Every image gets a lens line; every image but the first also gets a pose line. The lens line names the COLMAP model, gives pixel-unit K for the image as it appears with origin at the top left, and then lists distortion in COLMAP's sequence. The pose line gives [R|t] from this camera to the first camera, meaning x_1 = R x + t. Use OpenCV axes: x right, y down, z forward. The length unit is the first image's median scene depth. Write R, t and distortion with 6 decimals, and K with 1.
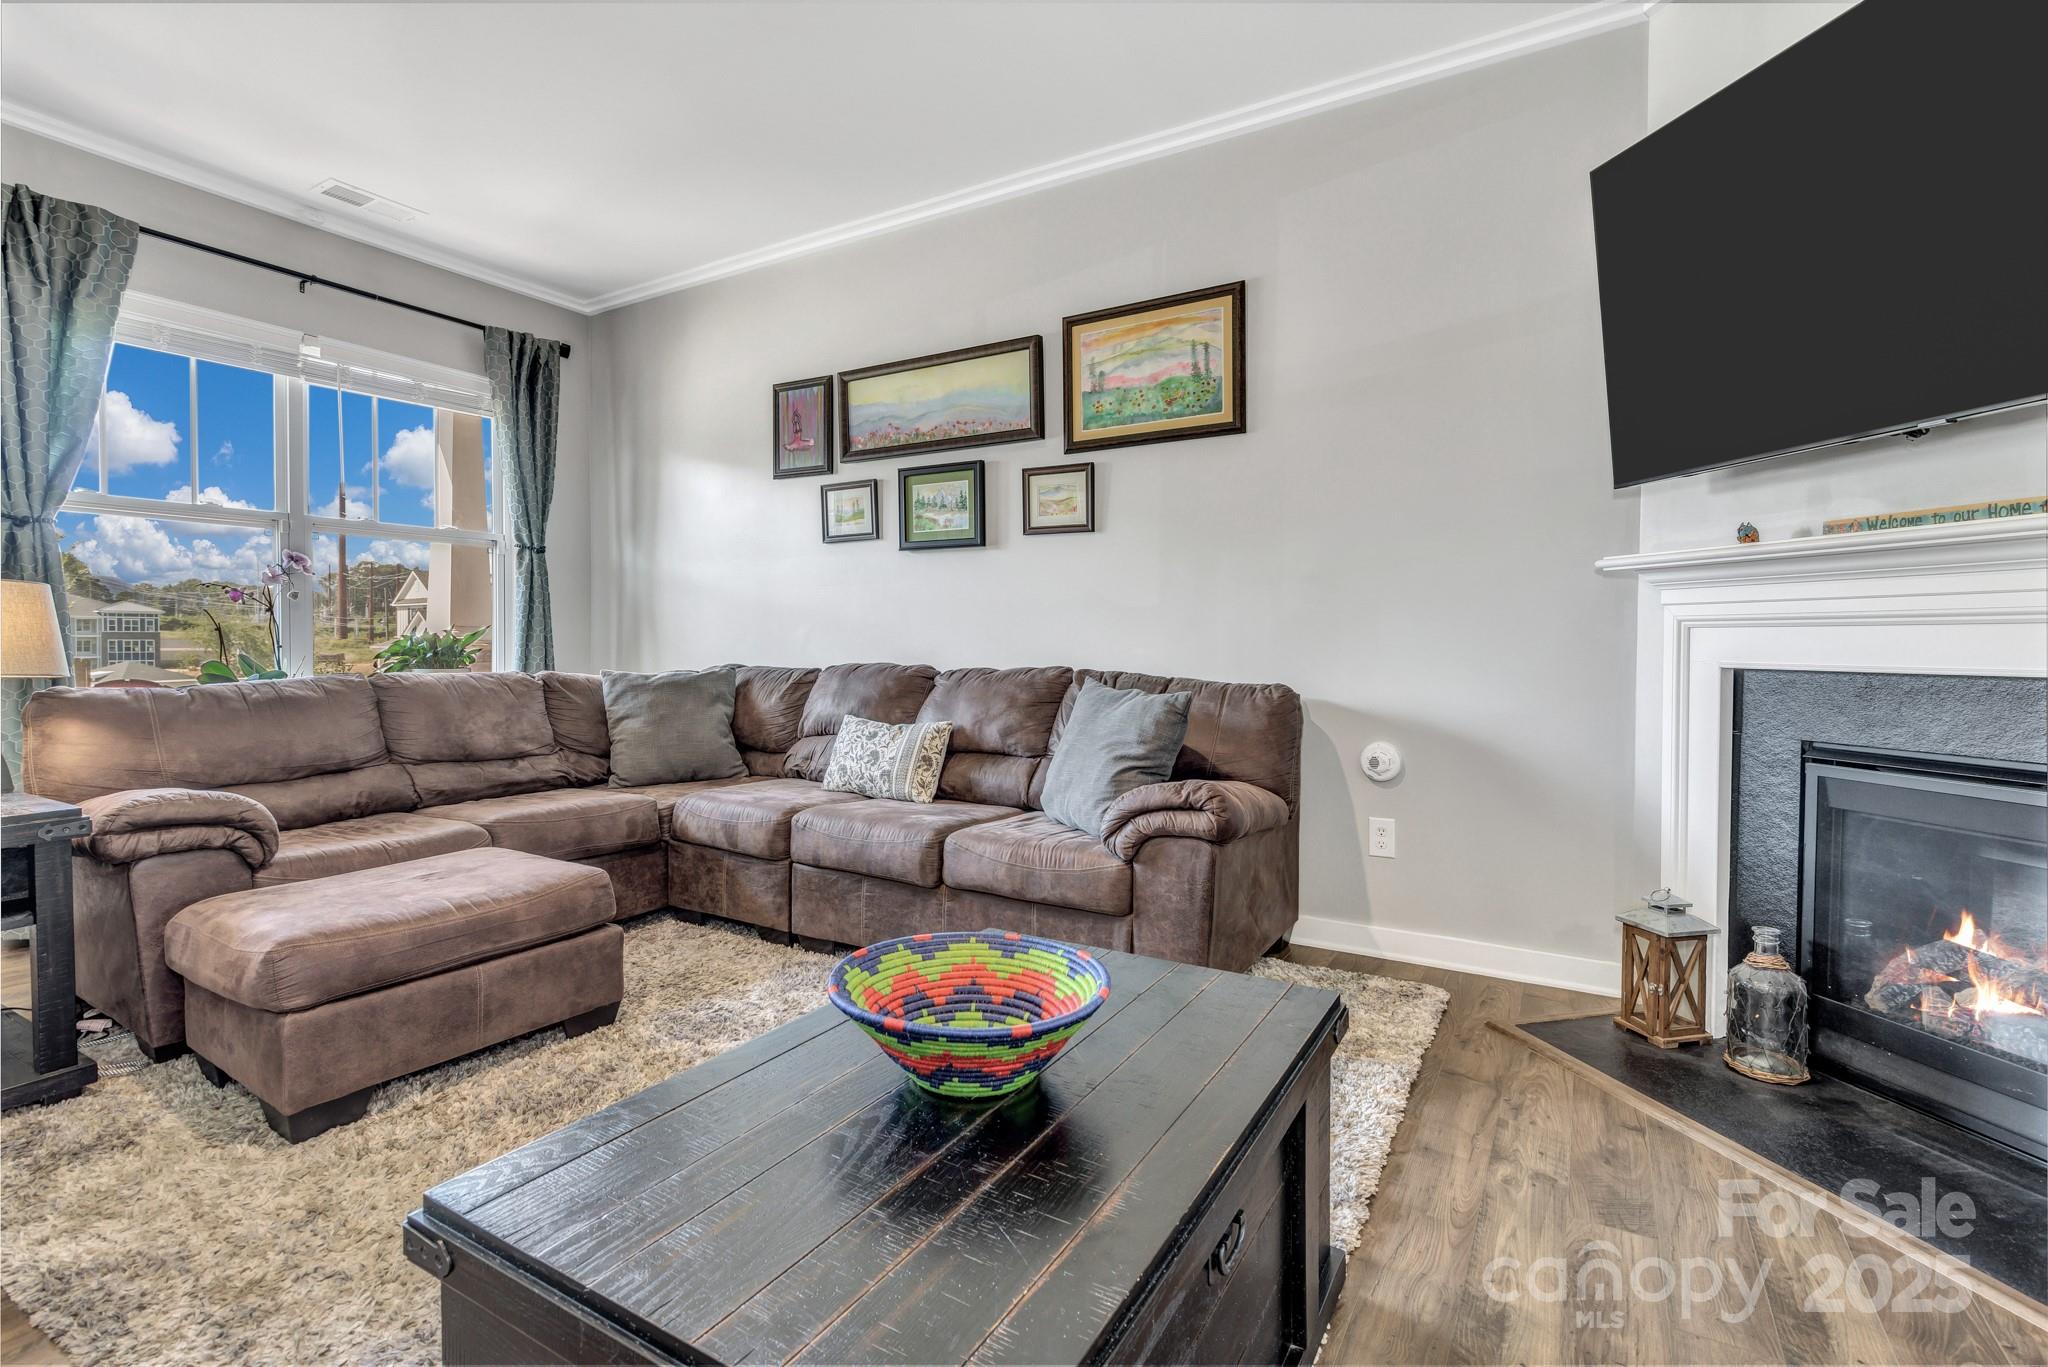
lens RADIAL K [[934.4, 0, 1051.8], [0, 934.4, 647.8], [0, 0, 1]] dist [0.000354, 0.001901]
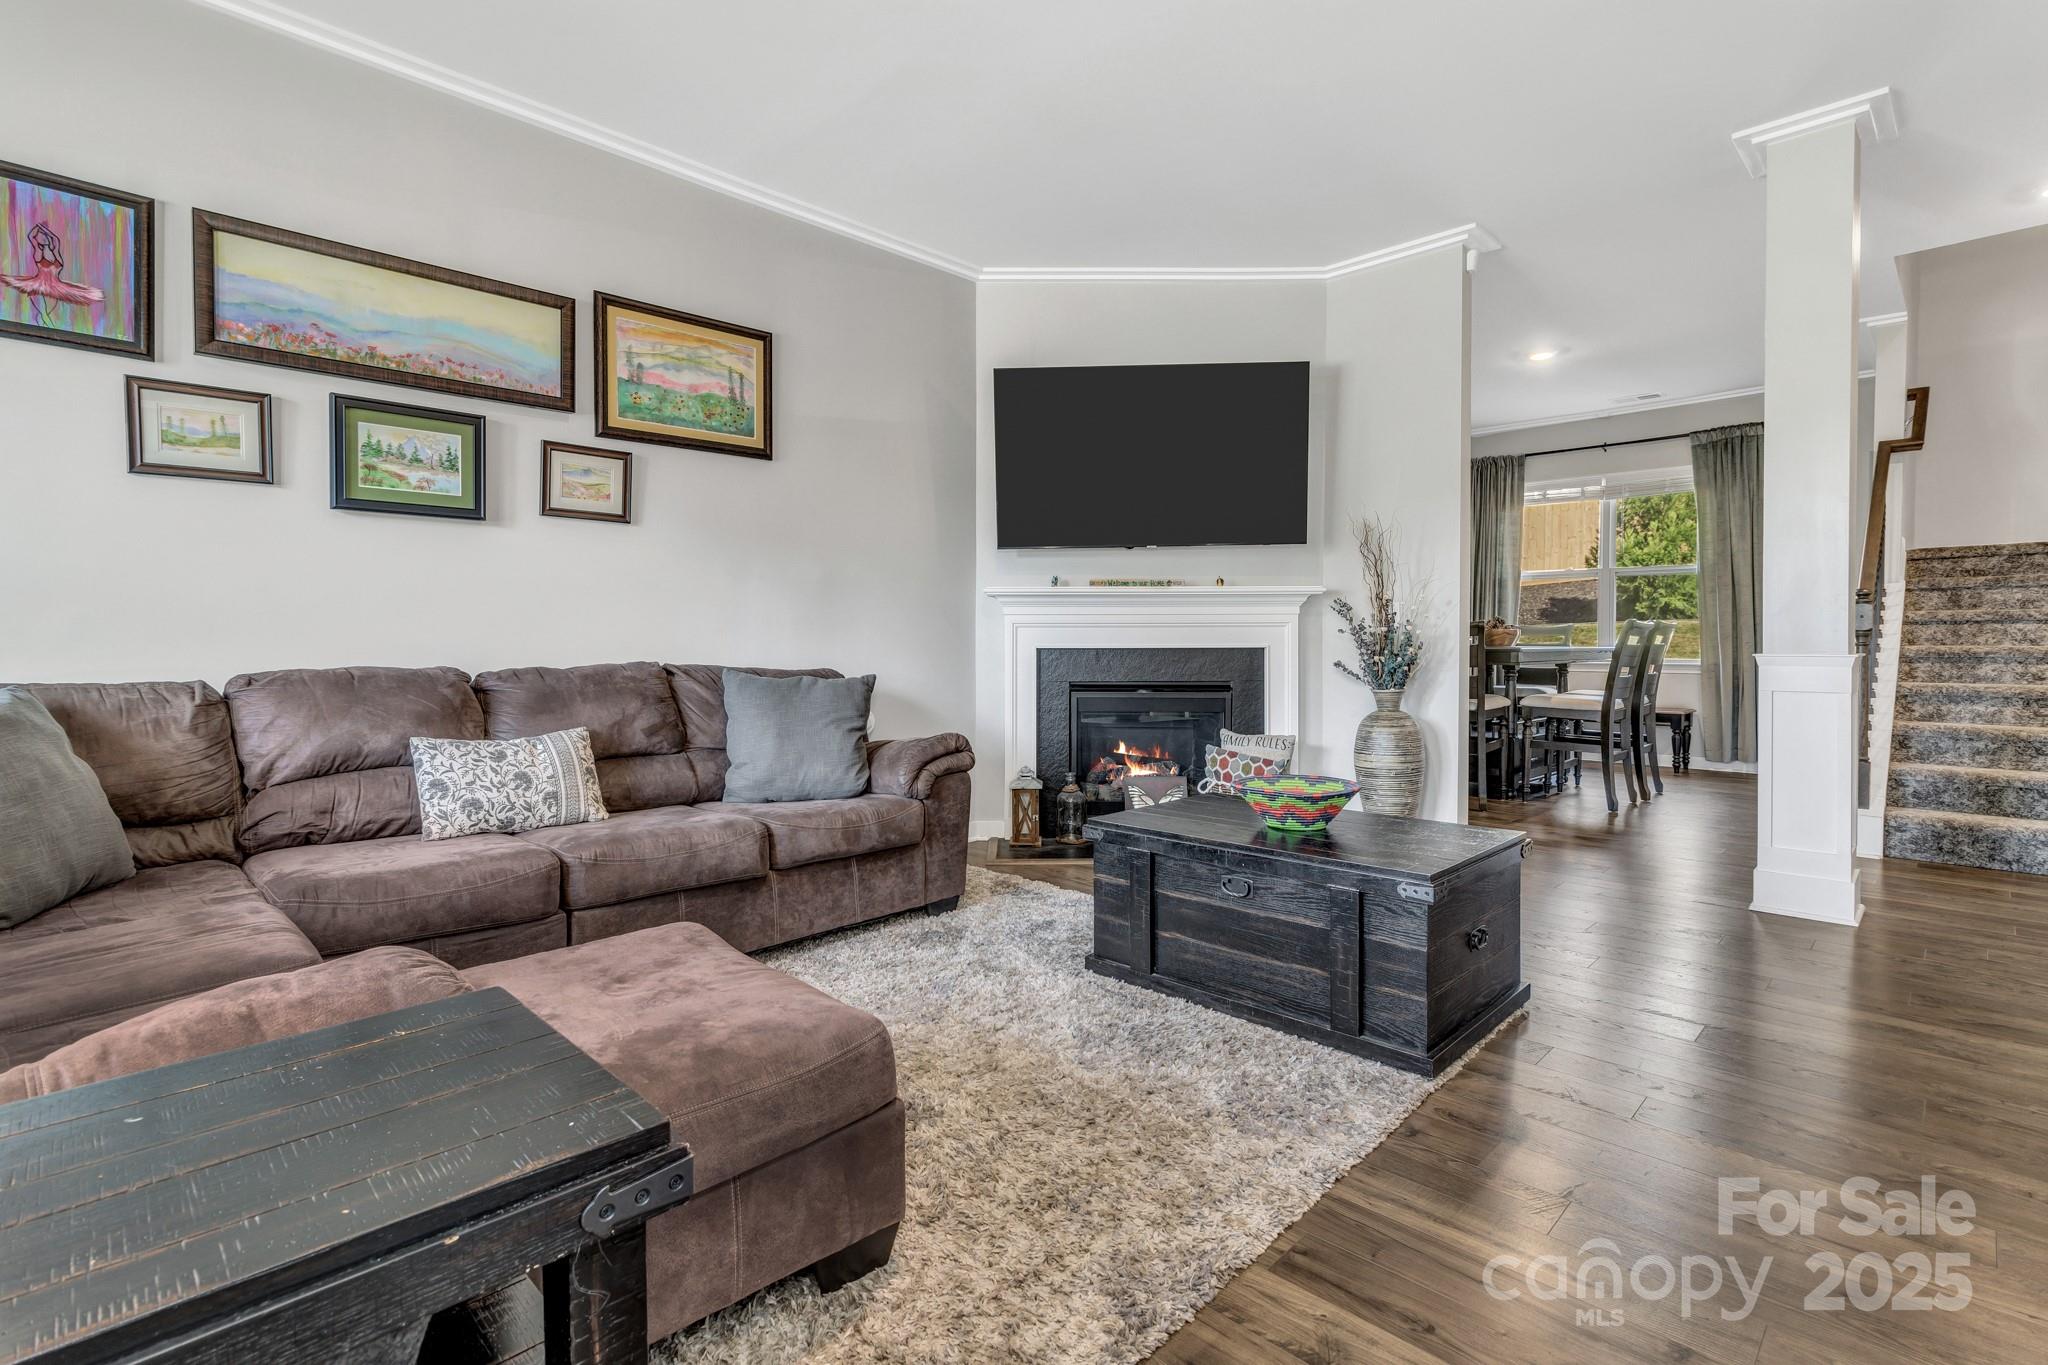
lens RADIAL K [[934.4, 0, 1020.4], [0, 934.4, 640.4], [0, 0, 1]] dist [0.000354, 0.001901]
pose [[0.262182, -0.005504, 0.965003, -0.869575], [0.010867, 0.999937, 0.002751, -0.000456], [-0.964957, 0.009765, 0.262225, 0.384538]]
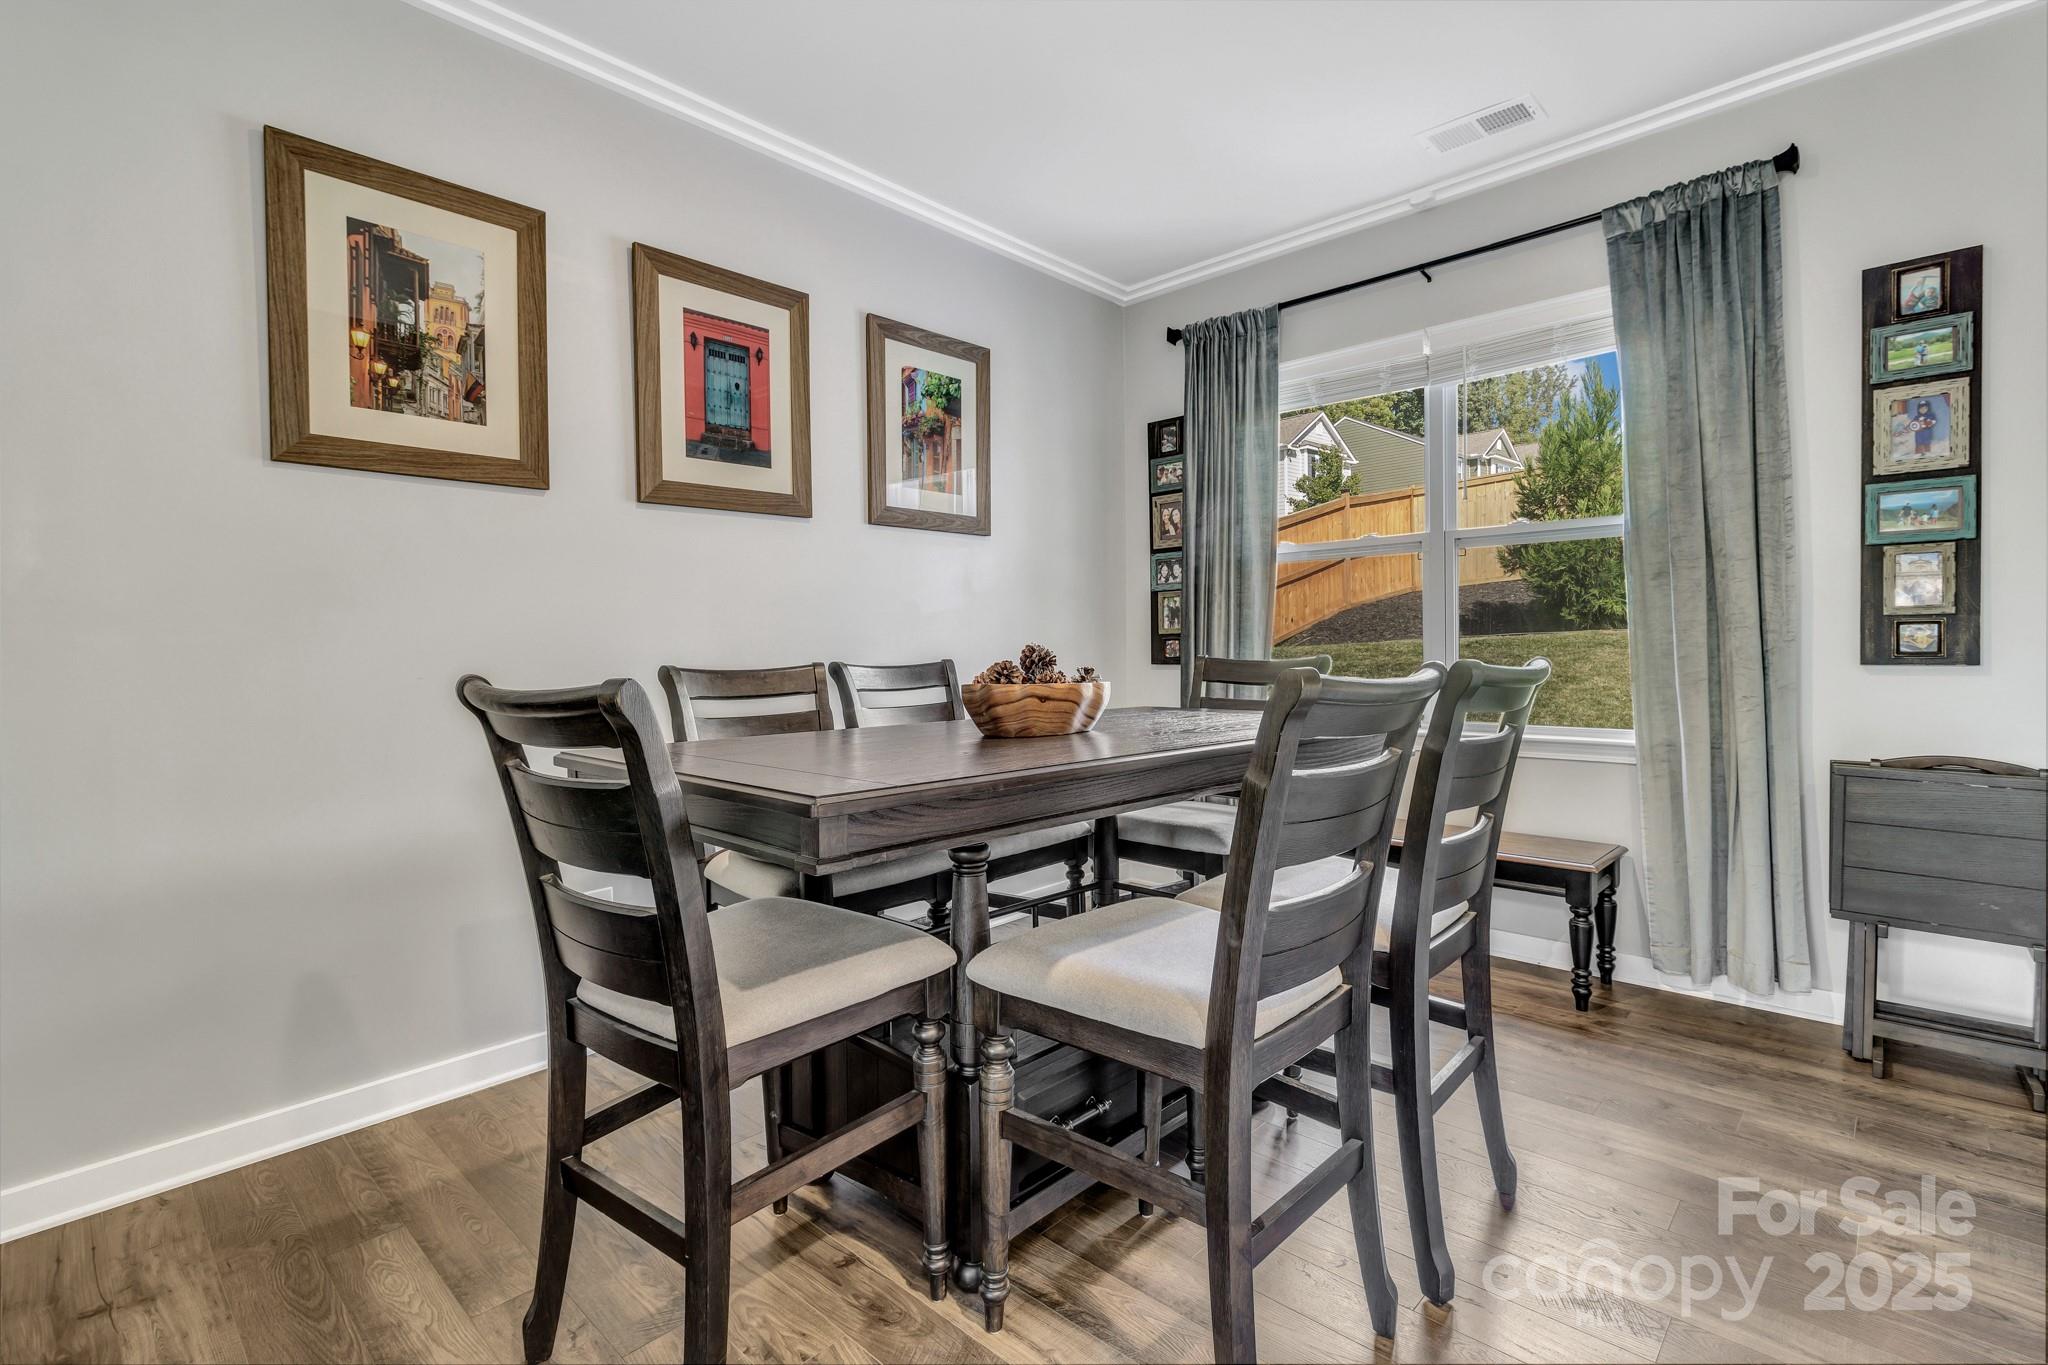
lens RADIAL K [[934.4, 0, 990.4], [0, 934.4, 649.9], [0, 0, 1]] dist [0.000354, 0.001901]
pose [[0.247282, -0.005151, 0.968930, 0.589455], [0.023915, 0.999714, -0.000789, -0.030543], [-0.968648, 0.023367, 0.247334, -0.183614]]
